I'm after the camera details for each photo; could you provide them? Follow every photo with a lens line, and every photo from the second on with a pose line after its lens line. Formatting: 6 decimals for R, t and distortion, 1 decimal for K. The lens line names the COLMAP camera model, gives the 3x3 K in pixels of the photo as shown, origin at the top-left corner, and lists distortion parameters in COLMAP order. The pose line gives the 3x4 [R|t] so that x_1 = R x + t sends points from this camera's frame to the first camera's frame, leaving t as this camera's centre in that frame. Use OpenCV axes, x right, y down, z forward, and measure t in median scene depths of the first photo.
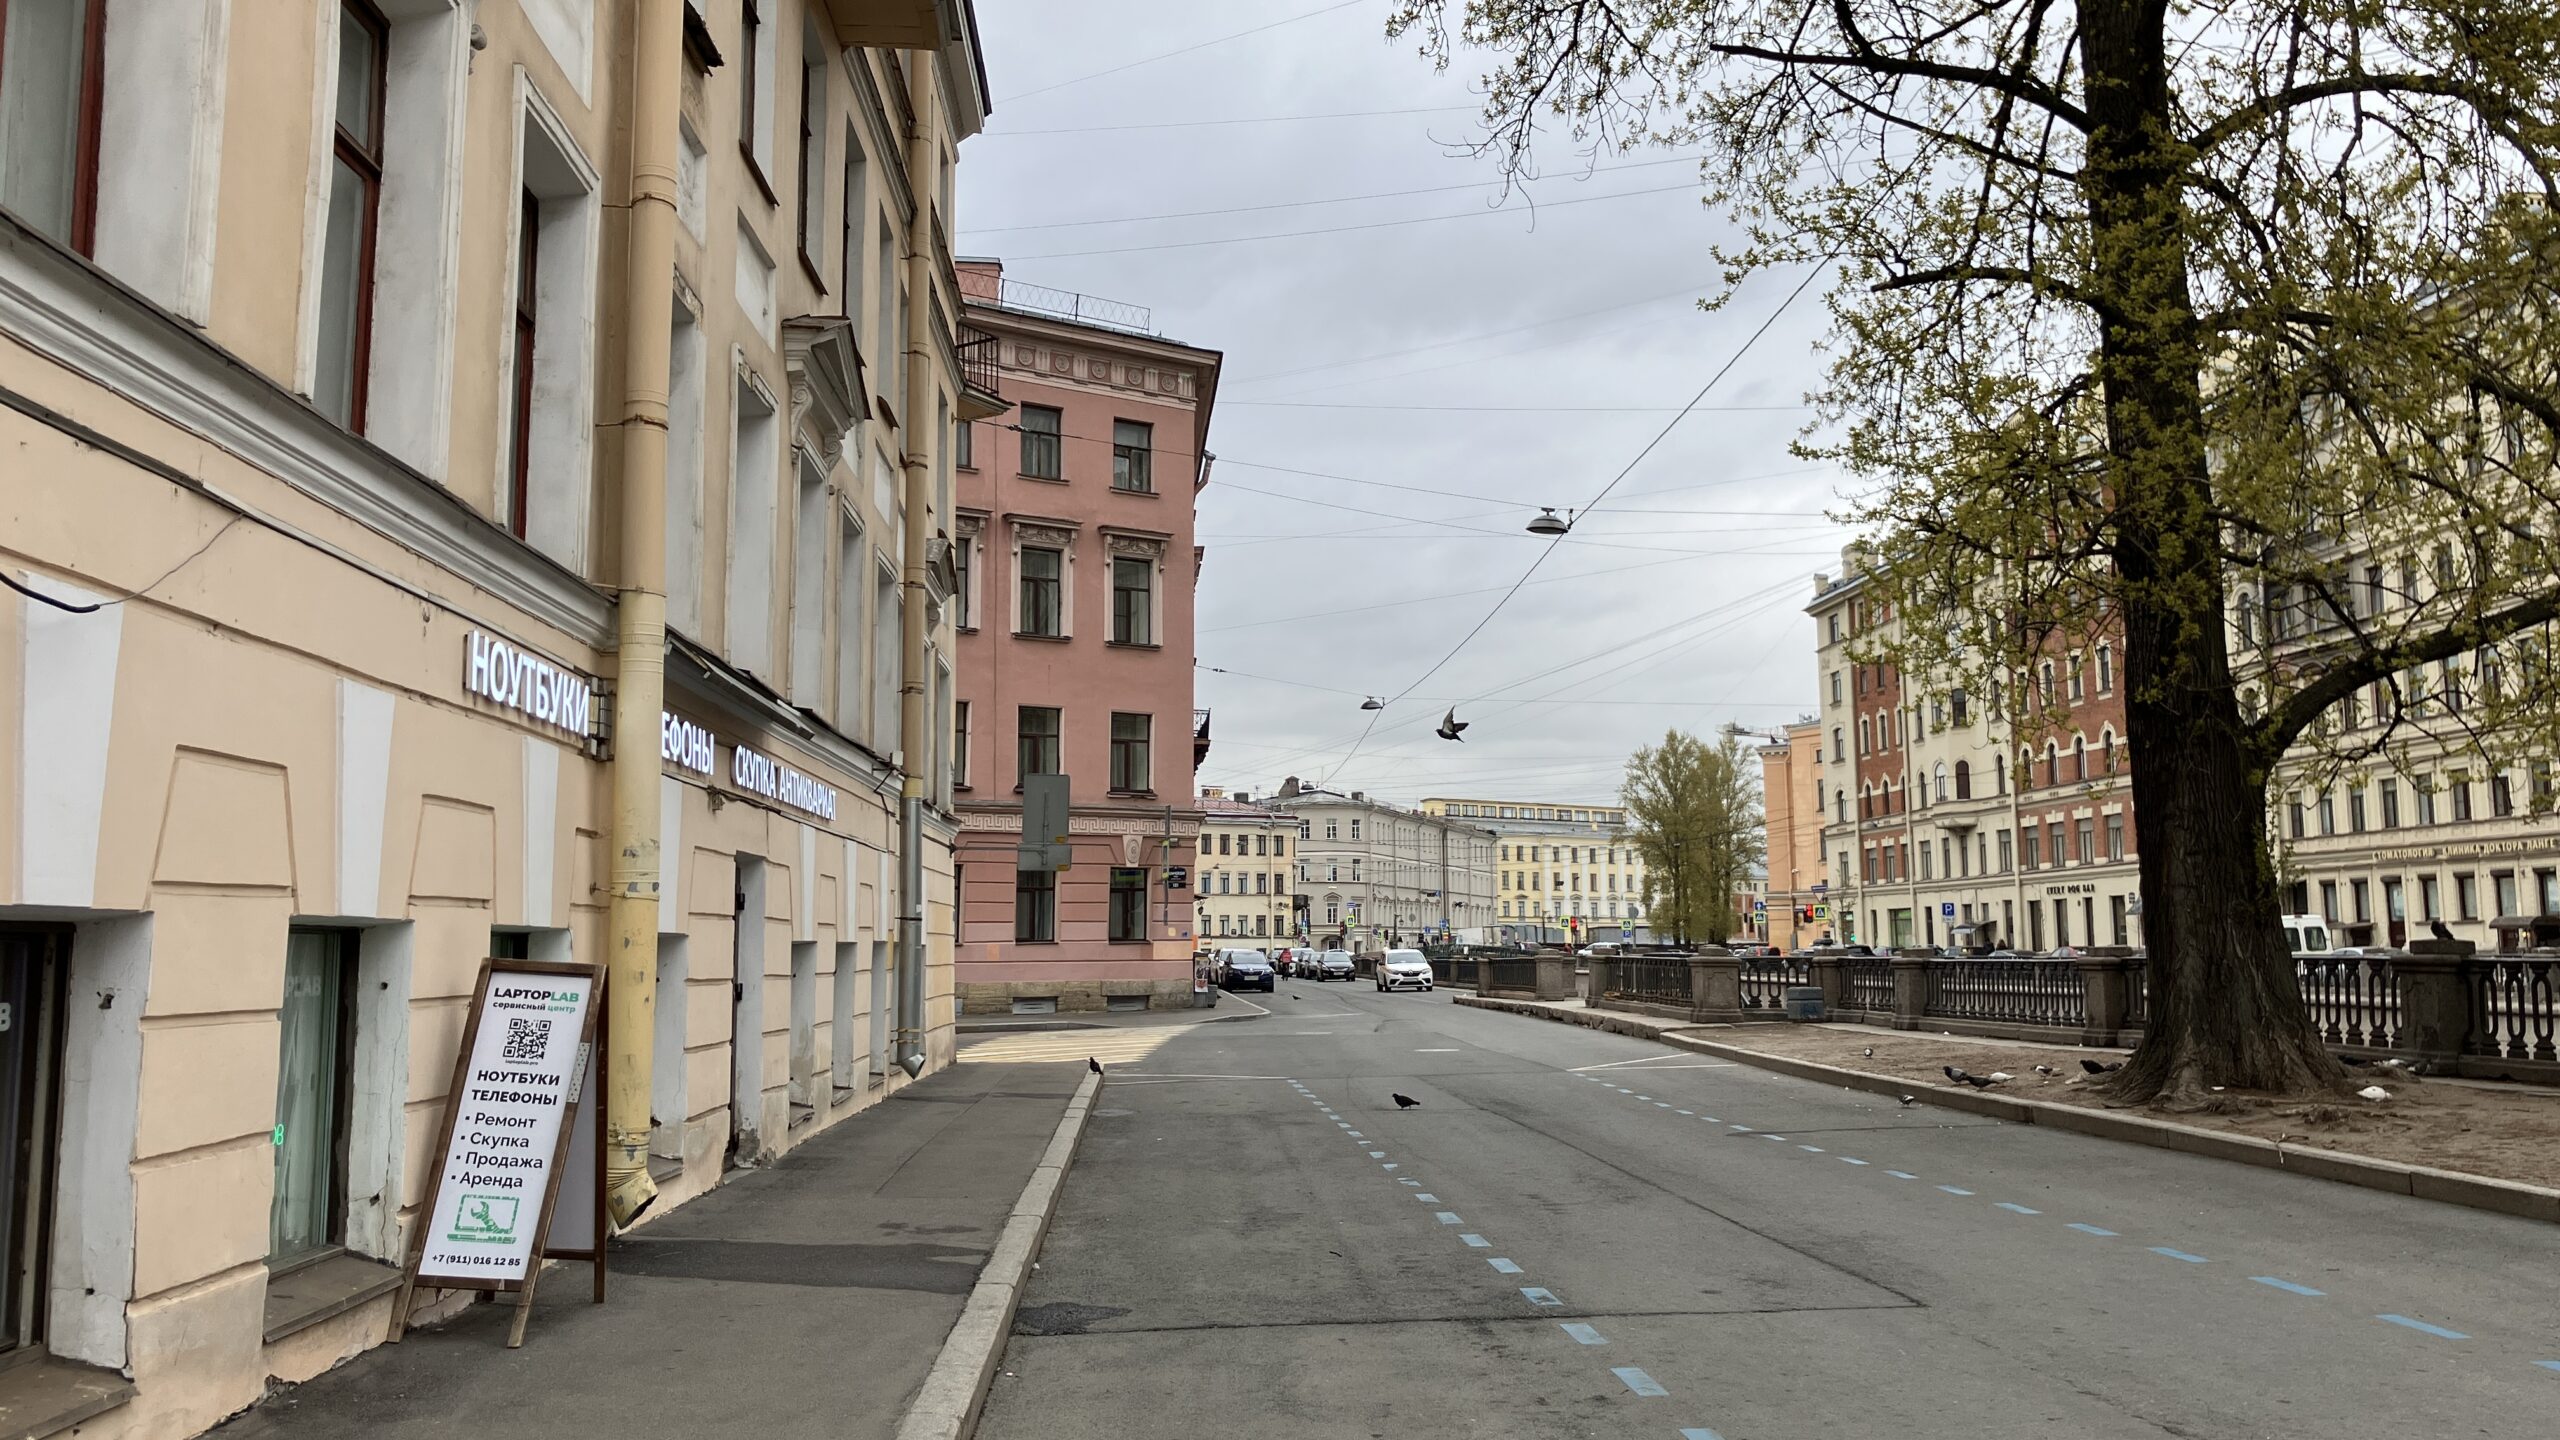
lens RADIAL K [[2083.9, 0, 1283.0], [0, 2083.9, 720.7], [0, 0, 1]] dist [0.040689, -0.042526]
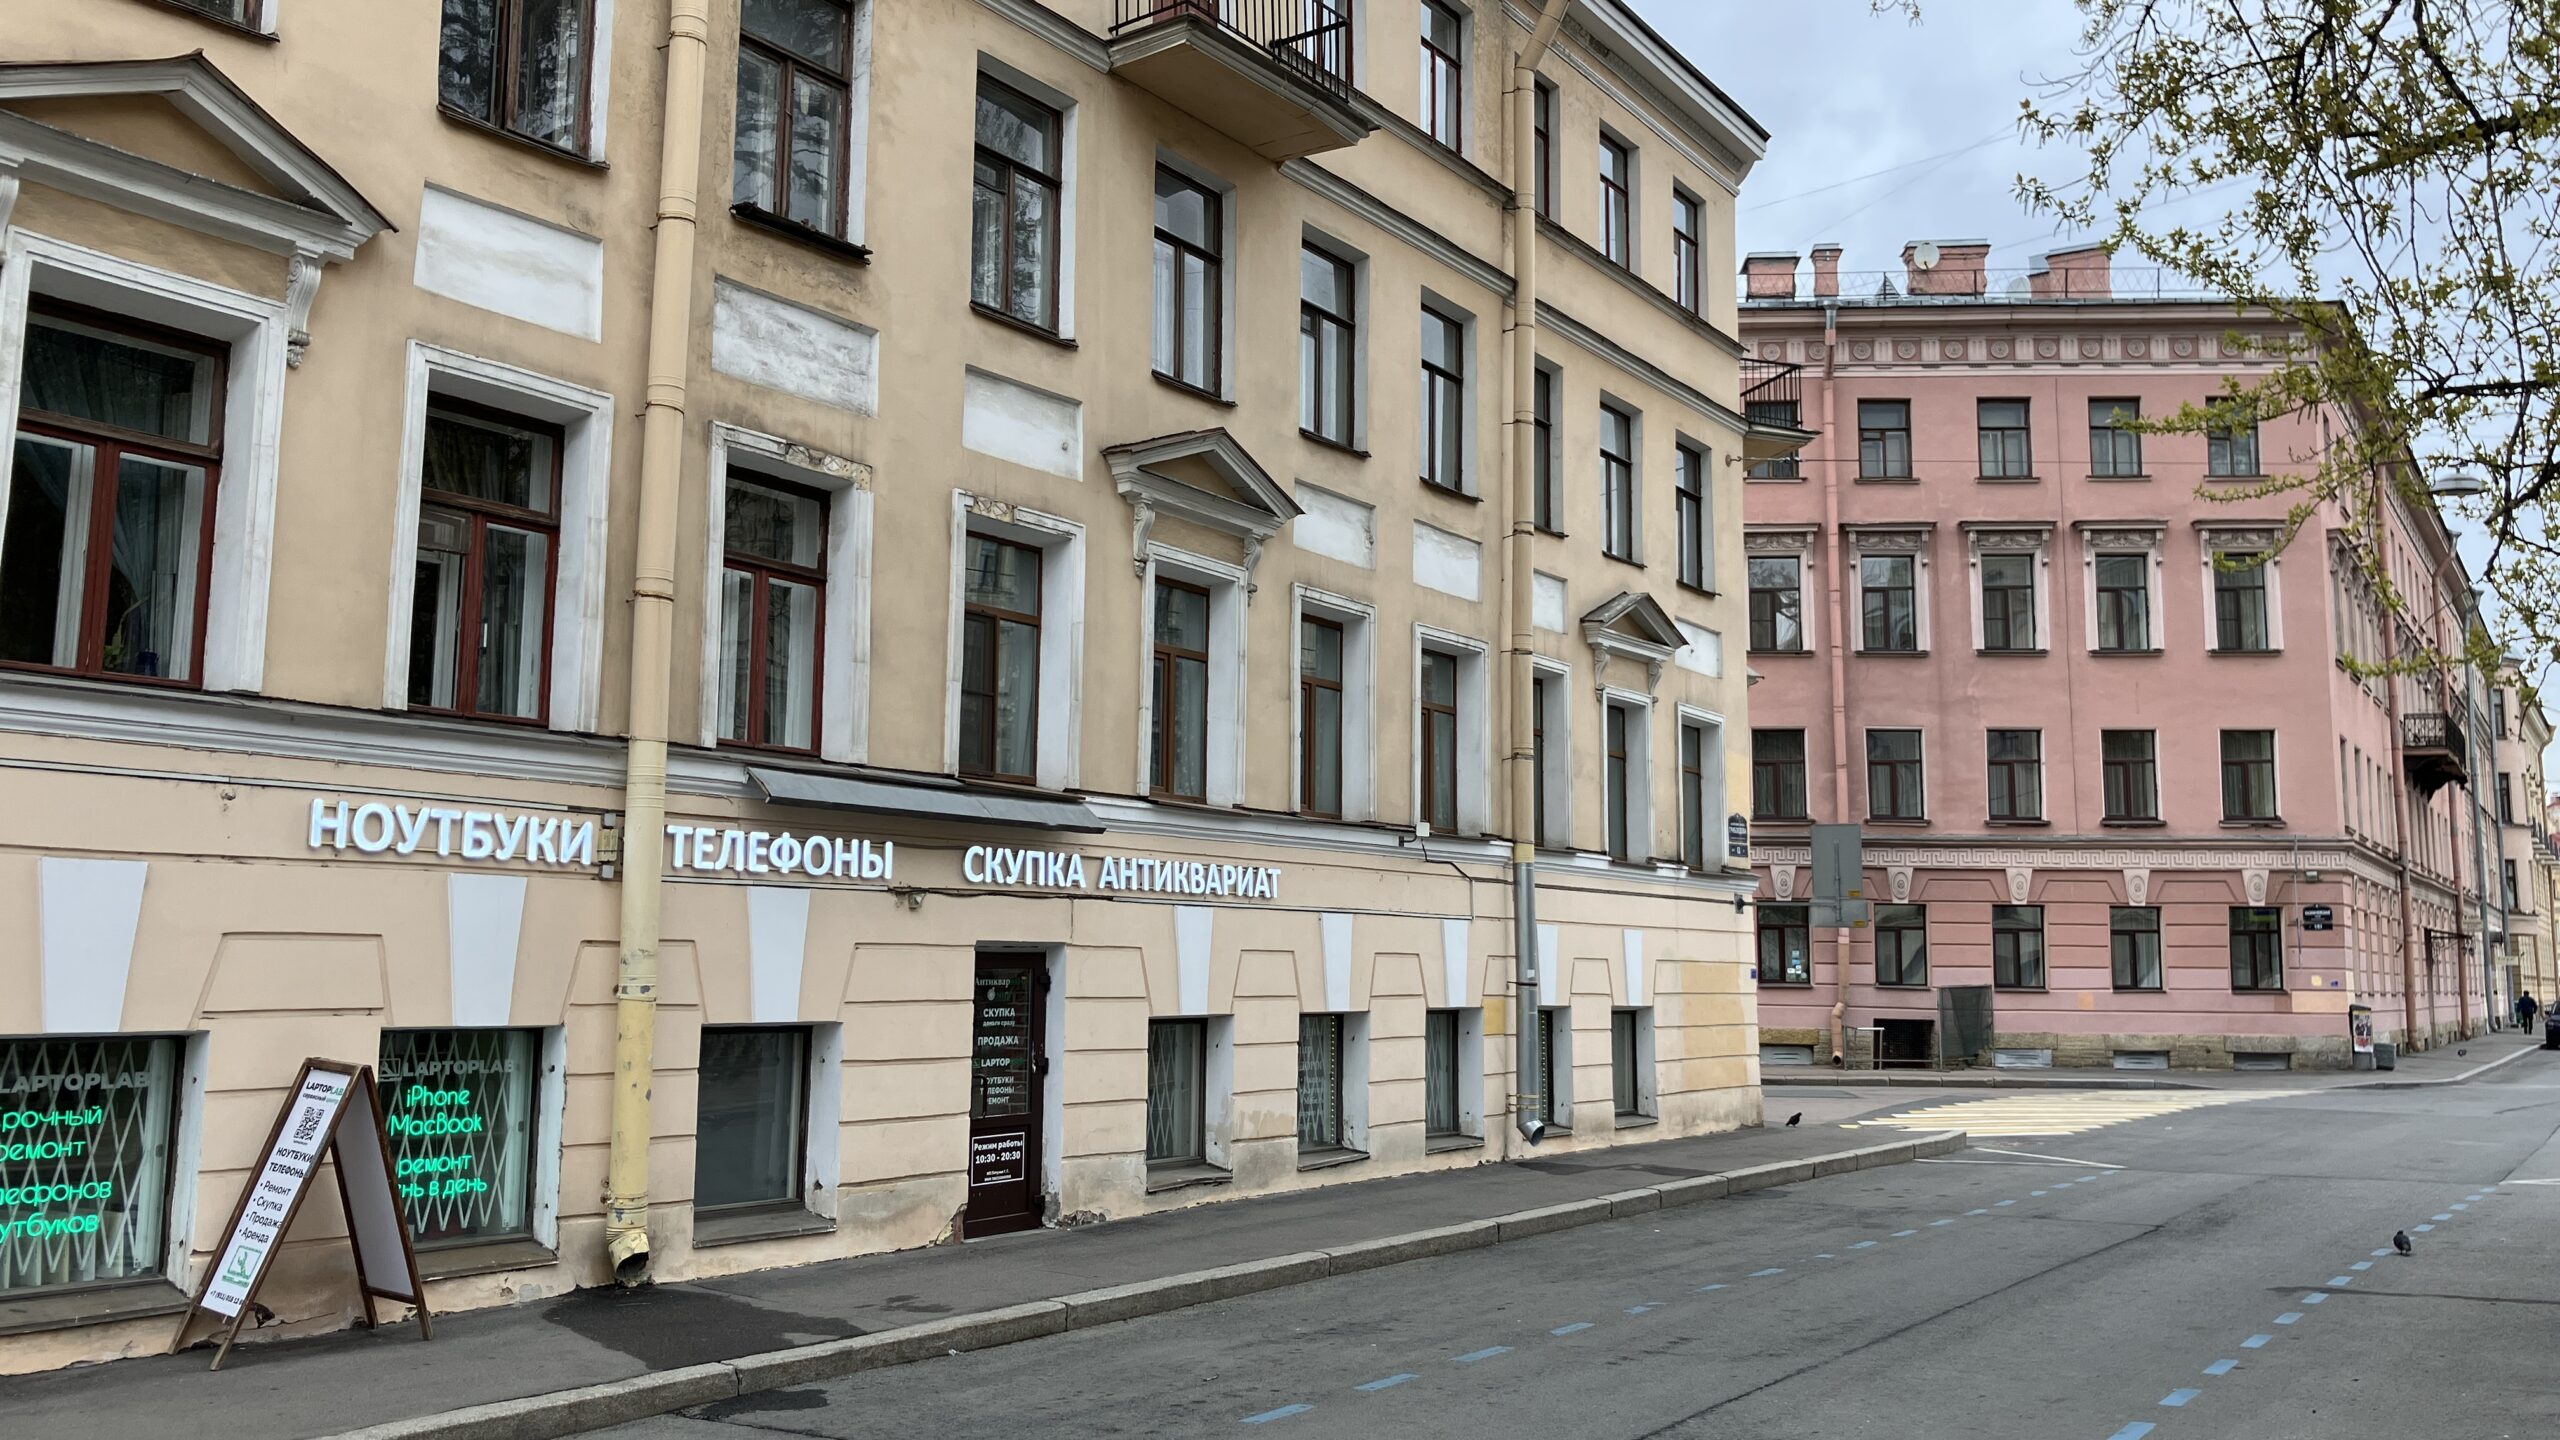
lens RADIAL K [[2083.9, 0, 1303.6], [0, 2083.9, 702.5], [0, 0, 1]] dist [0.040689, -0.042526]
pose [[0.793894, -0.066964, -0.604357, 0.150680], [0.055225, 0.997750, -0.038009, -0.003410], [0.605543, -0.003201, 0.795806, 0.060275]]
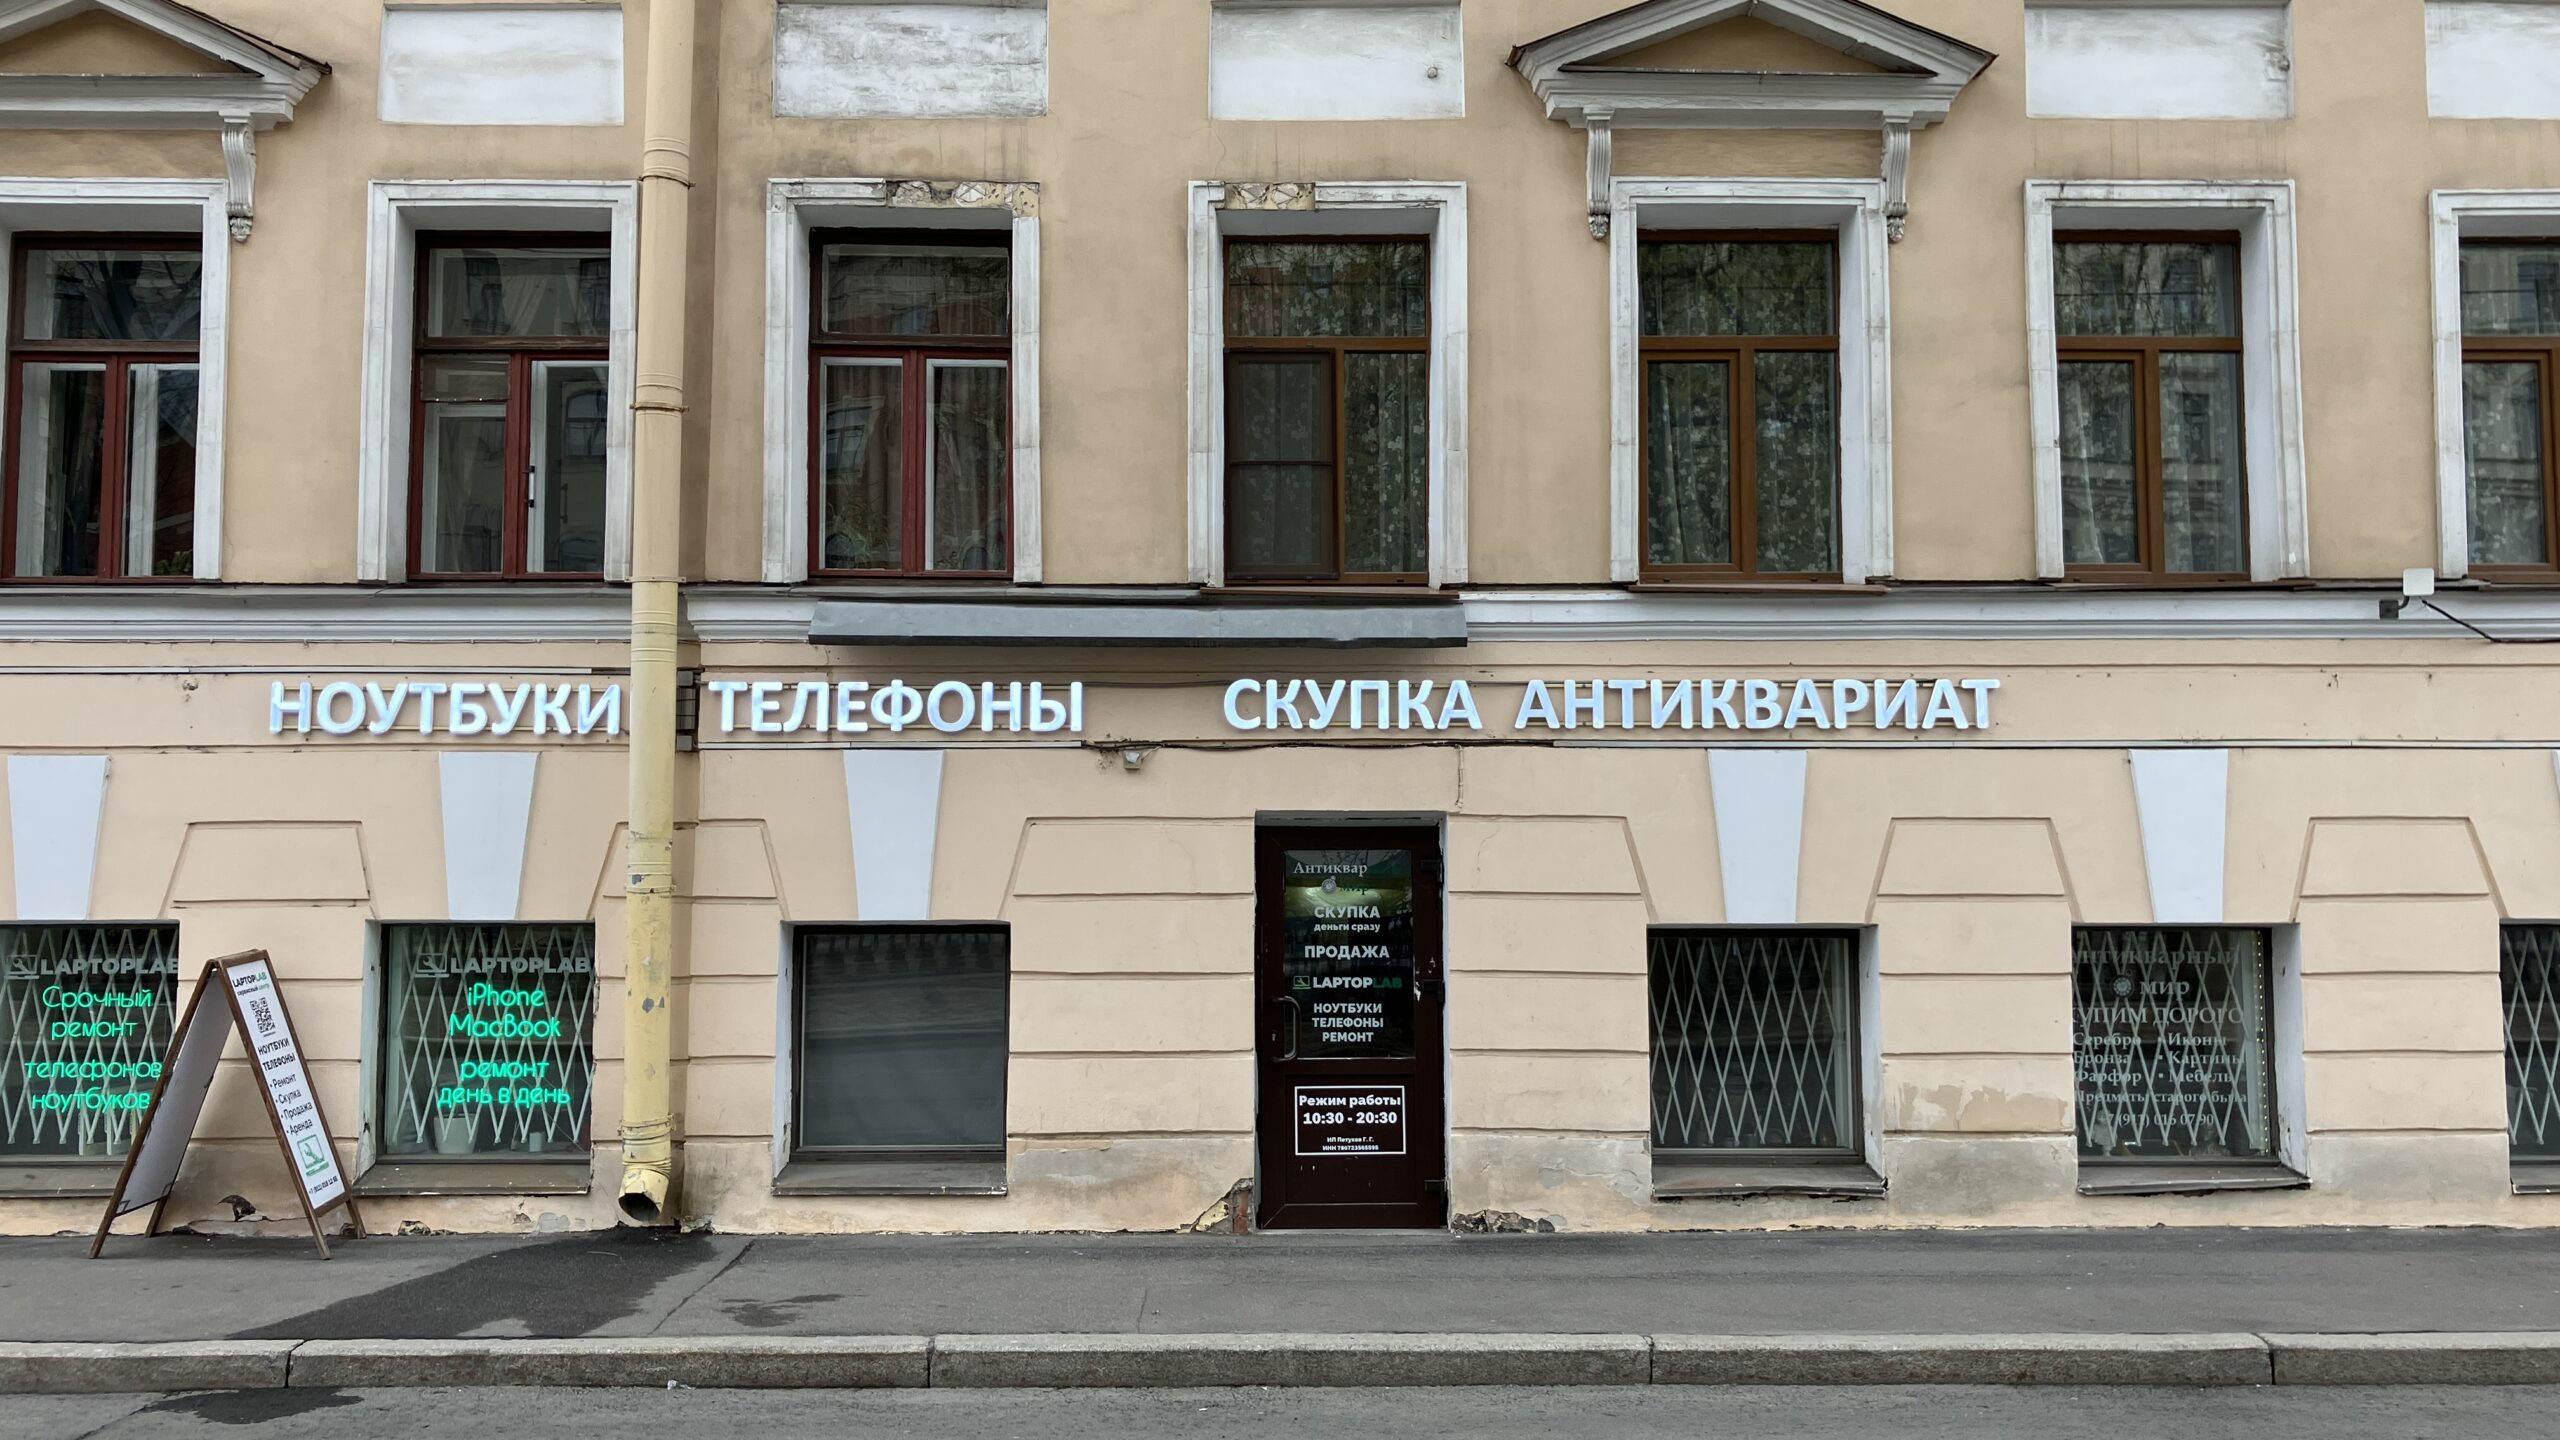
lens RADIAL K [[2083.9, 0, 1281.8], [0, 2083.9, 710.6], [0, 0, 1]] dist [0.040689, -0.042526]
pose [[-0.043283, -0.063230, -0.997060, 0.141042], [0.111749, 0.991426, -0.067724, 0.021270], [0.992793, -0.114352, -0.035846, 0.282323]]
